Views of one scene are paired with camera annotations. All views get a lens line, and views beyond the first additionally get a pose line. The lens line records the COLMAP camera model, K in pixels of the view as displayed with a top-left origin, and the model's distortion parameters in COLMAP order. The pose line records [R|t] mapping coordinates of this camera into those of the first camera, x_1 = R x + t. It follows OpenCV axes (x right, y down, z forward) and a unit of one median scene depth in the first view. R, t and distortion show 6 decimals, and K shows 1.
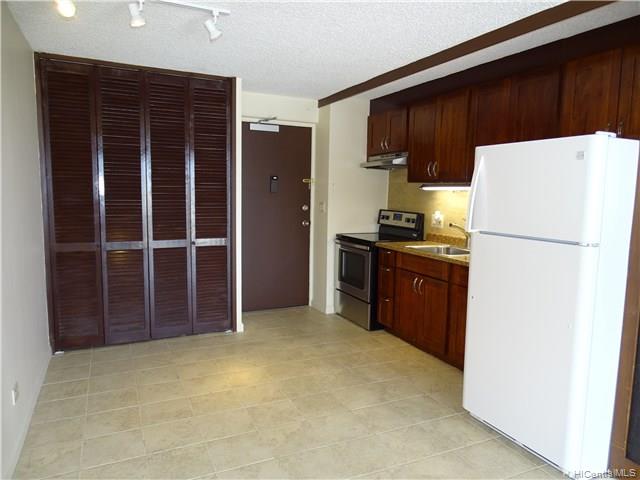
lens RADIAL K [[455.5, 0, 326.3], [0, 455.5, 240.3], [0, 0, 1]] dist [0.001353, 0.002412]
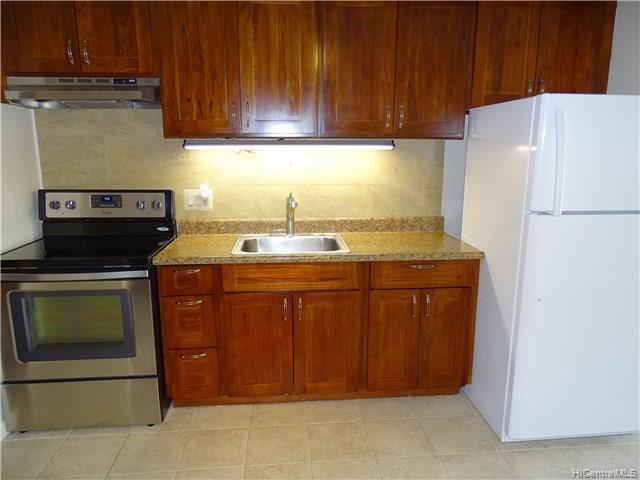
lens RADIAL K [[455.5, 0, 326.3], [0, 455.5, 240.3], [0, 0, 1]] dist [0.001353, 0.002412]
pose [[0.345517, -0.214179, 0.913644, -0.261943], [0.105095, 0.976313, 0.189126, -0.083914], [-0.932509, 0.030674, 0.359842, 0.592924]]
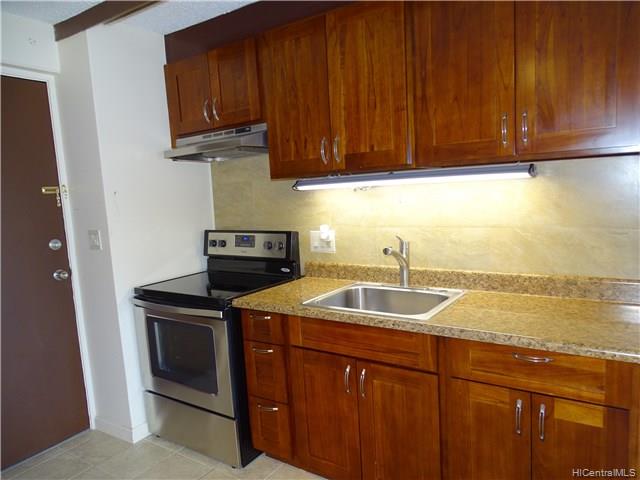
lens RADIAL K [[455.5, 0, 326.3], [0, 455.5, 240.3], [0, 0, 1]] dist [0.001353, 0.002412]
pose [[0.858305, -0.127631, 0.497014, -0.043059], [0.128721, 0.991157, 0.032234, -0.059847], [-0.496733, 0.036309, 0.867144, 0.467247]]
